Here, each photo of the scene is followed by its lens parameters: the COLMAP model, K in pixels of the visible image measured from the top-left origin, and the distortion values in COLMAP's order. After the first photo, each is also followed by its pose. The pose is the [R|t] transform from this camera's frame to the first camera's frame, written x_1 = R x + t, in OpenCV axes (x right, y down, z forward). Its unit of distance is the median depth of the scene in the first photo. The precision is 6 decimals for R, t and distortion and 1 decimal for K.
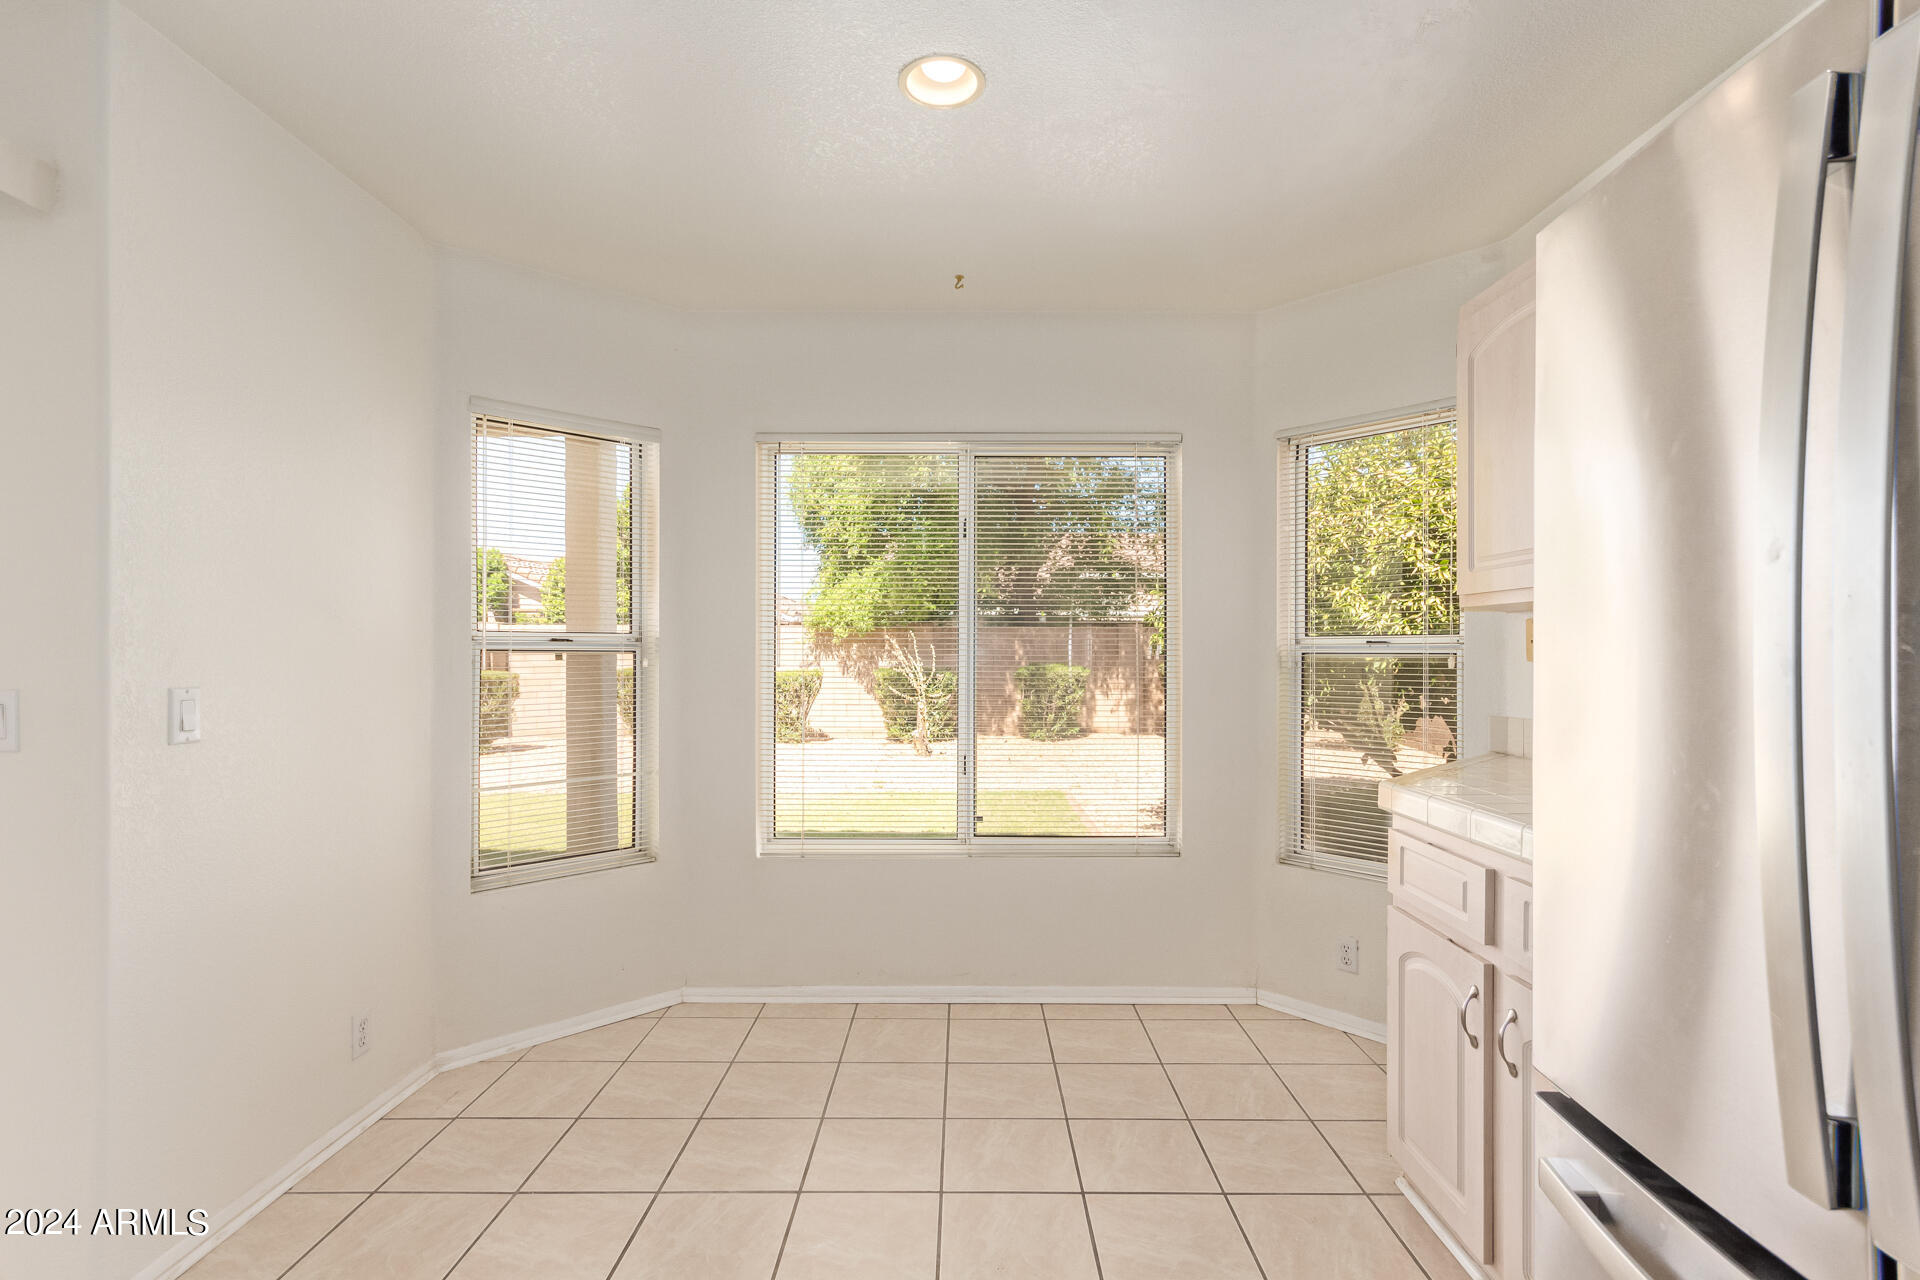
lens RADIAL K [[897.9, 0, 959.0], [0, 897.9, 647.2], [0, 0, 1]] dist [-0.019806, 0.014631]
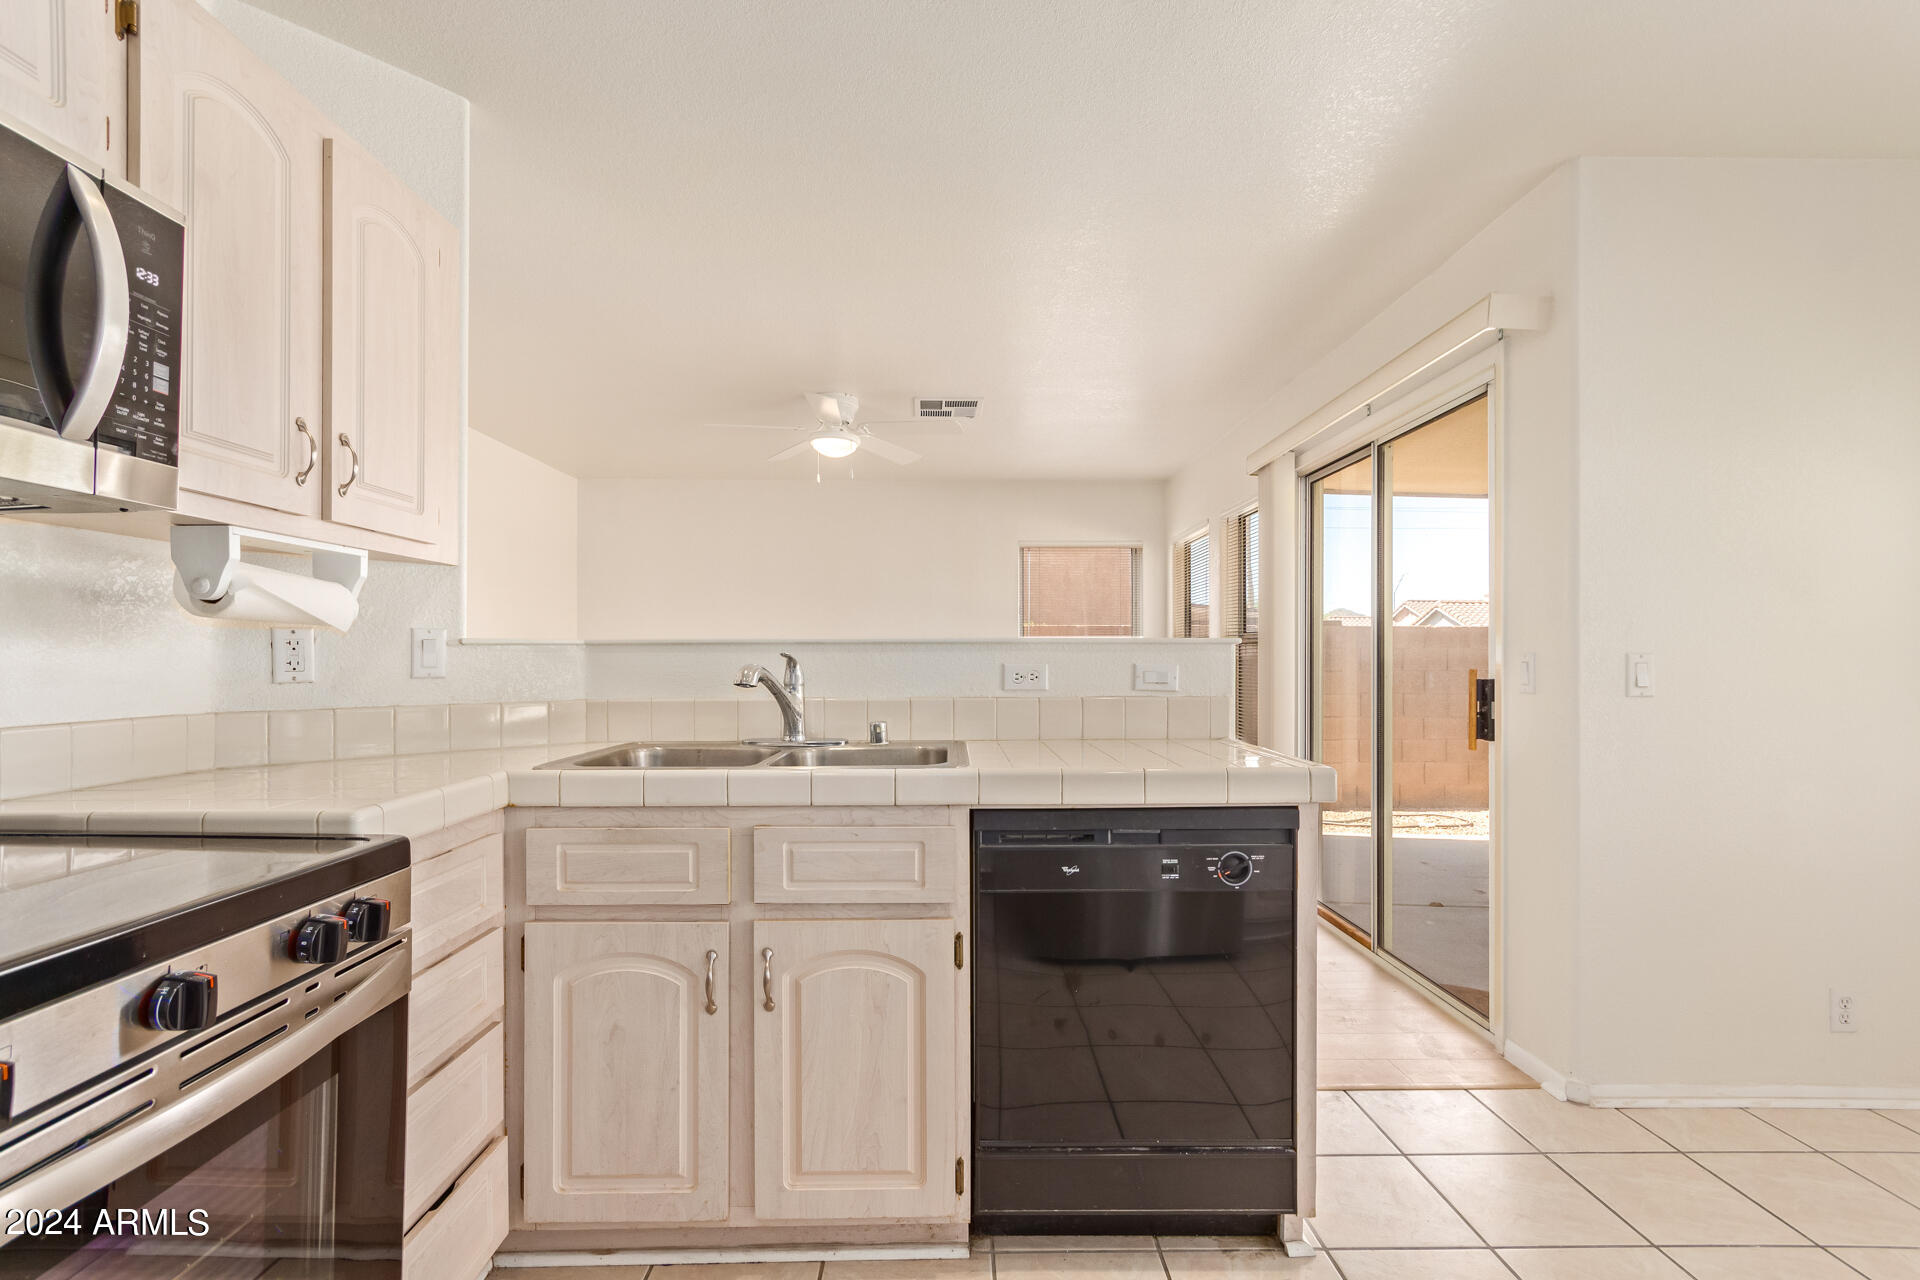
lens RADIAL K [[876.1, 0, 956.6], [0, 876.1, 651.8], [0, 0, 1]] dist [-0.000835, 0.005207]
pose [[0.016847, -0.007075, -0.999833, 0.223660], [0.003634, 0.999969, -0.007015, 0.028912], [0.999851, -0.003515, 0.016872, 0.000100]]
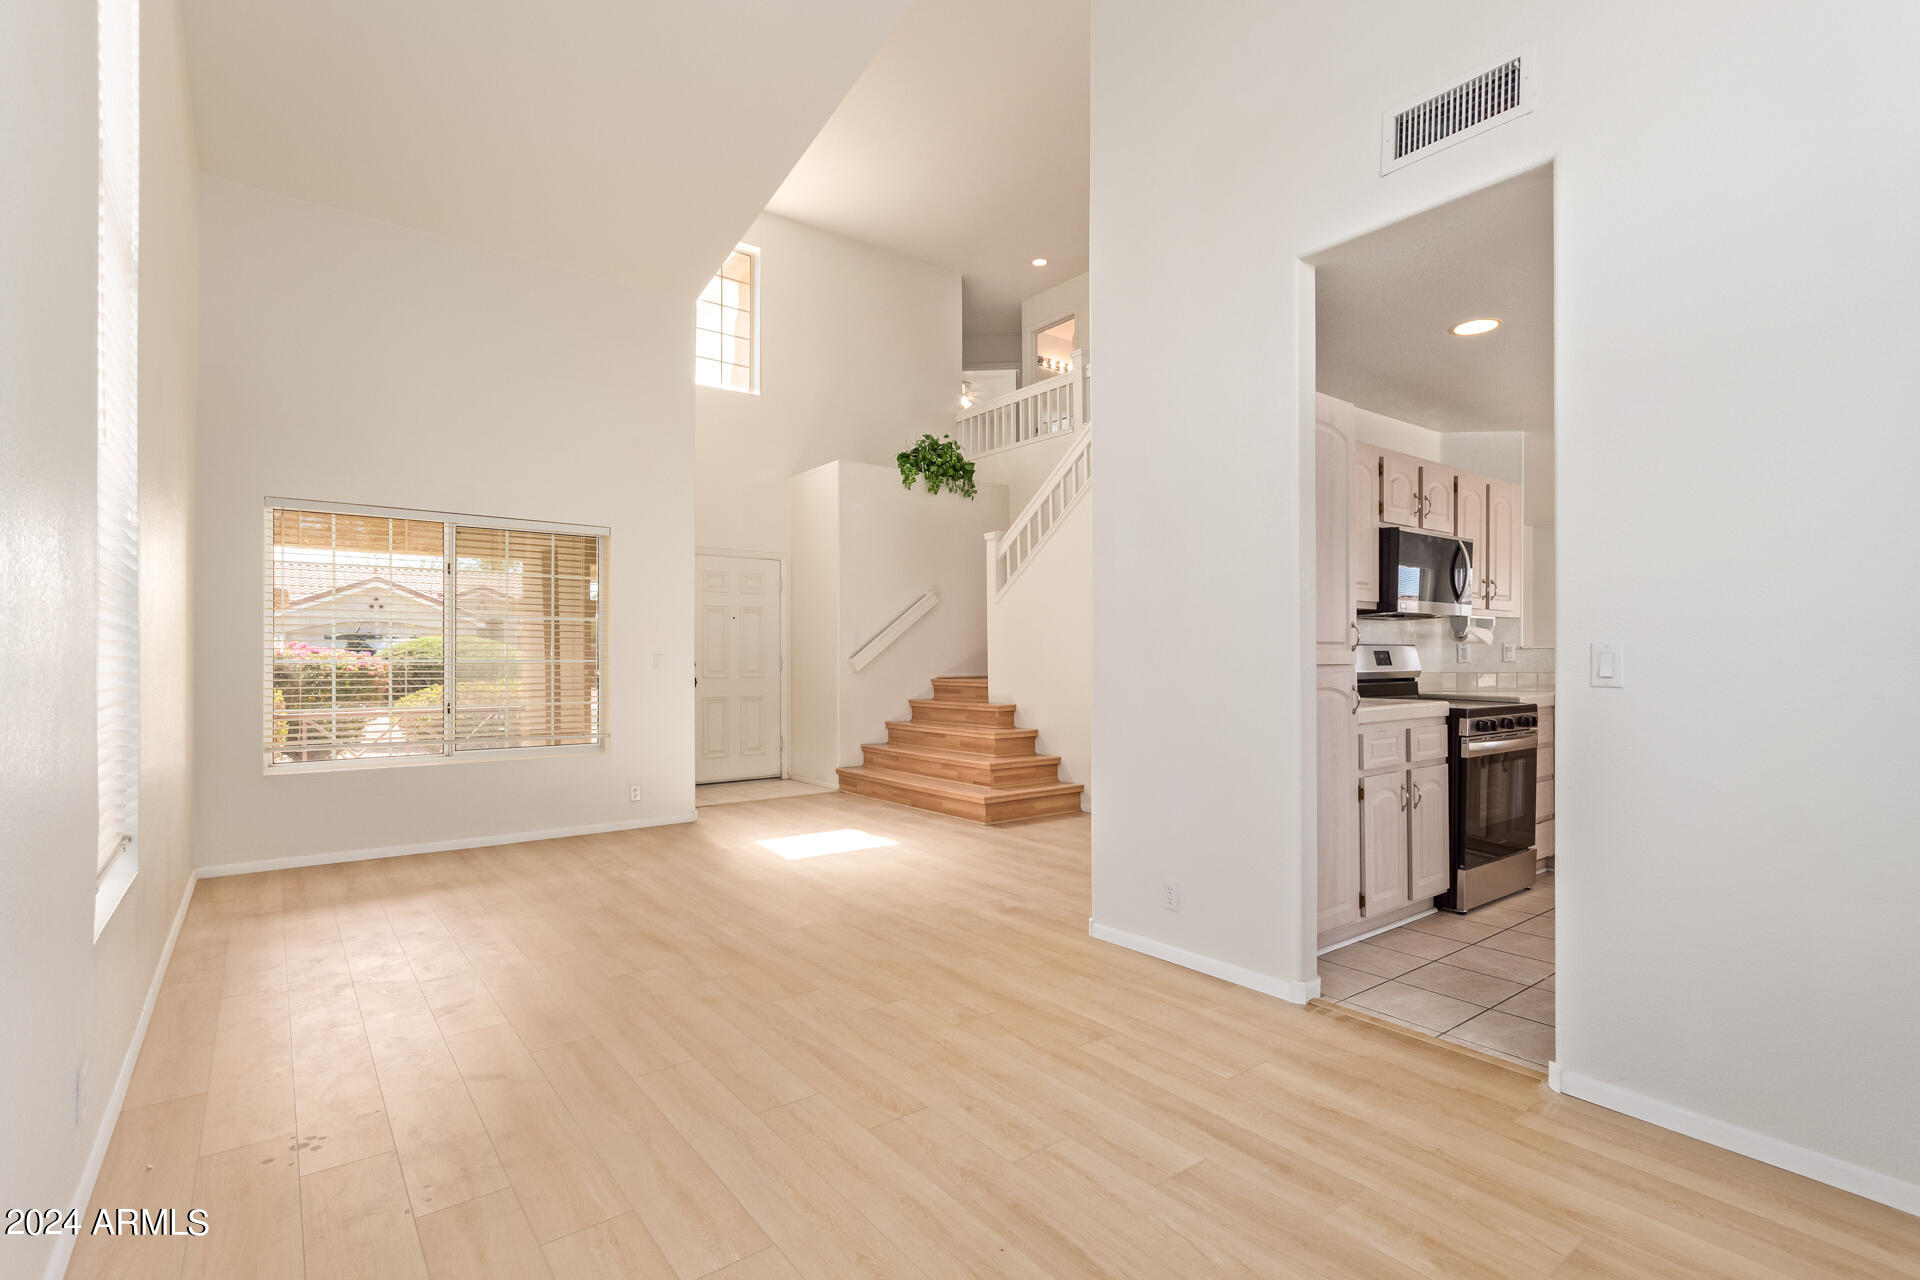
lens RADIAL K [[897.9, 0, 959.0], [0, 897.9, 647.2], [0, 0, 1]] dist [-0.019806, 0.014631]
pose [[-0.792531, -0.004233, -0.609816, 1.490136], [0.000126, 0.999975, -0.007105, 0.025937], [0.609831, -0.005707, -0.792511, 0.344214]]
